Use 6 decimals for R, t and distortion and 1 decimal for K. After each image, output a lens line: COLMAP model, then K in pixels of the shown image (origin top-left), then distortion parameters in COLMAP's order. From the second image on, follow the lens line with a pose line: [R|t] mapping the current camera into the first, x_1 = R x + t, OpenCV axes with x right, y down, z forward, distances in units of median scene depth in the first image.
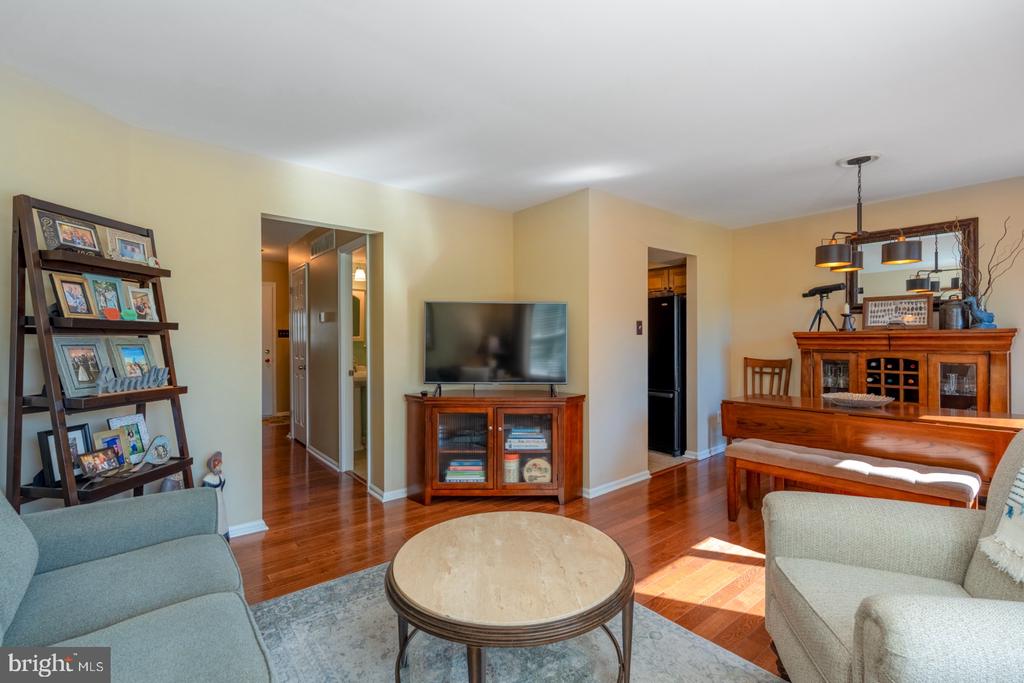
lens RADIAL K [[449.4, 0, 516.3], [0, 449.4, 340.4], [0, 0, 1]] dist [-0.003667, 0.000900]
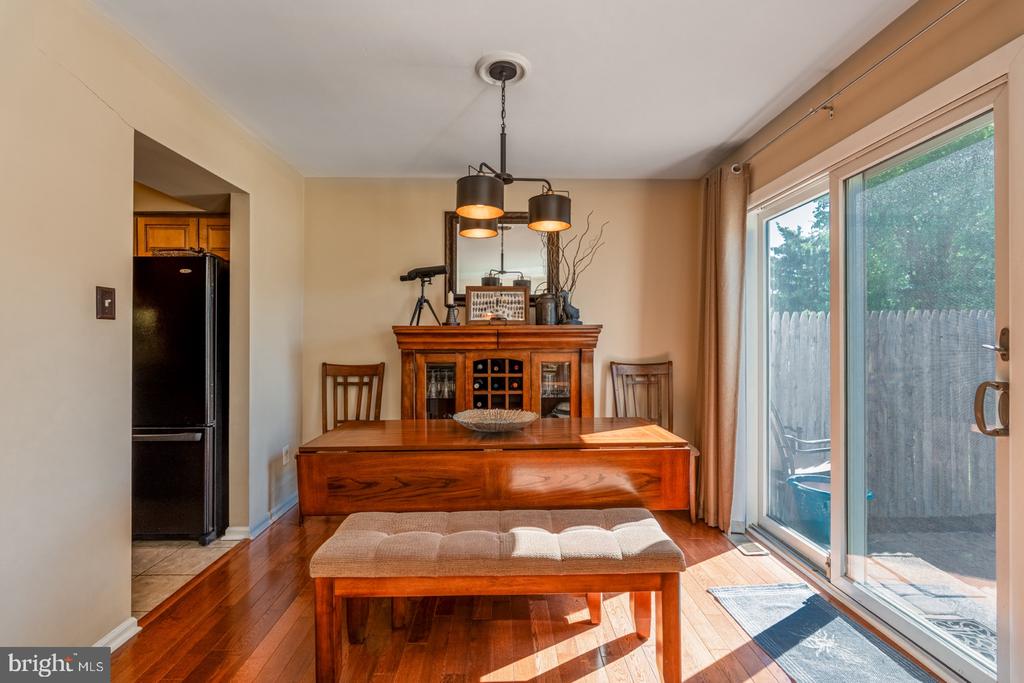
lens RADIAL K [[449.4, 0, 510.7], [0, 449.4, 340.6], [0, 0, 1]] dist [-0.003667, 0.000900]
pose [[0.616455, 0.007402, 0.787356, 0.177673], [0.001608, 0.999942, -0.010659, 0.013858], [-0.787389, 0.007837, 0.616407, 0.433143]]
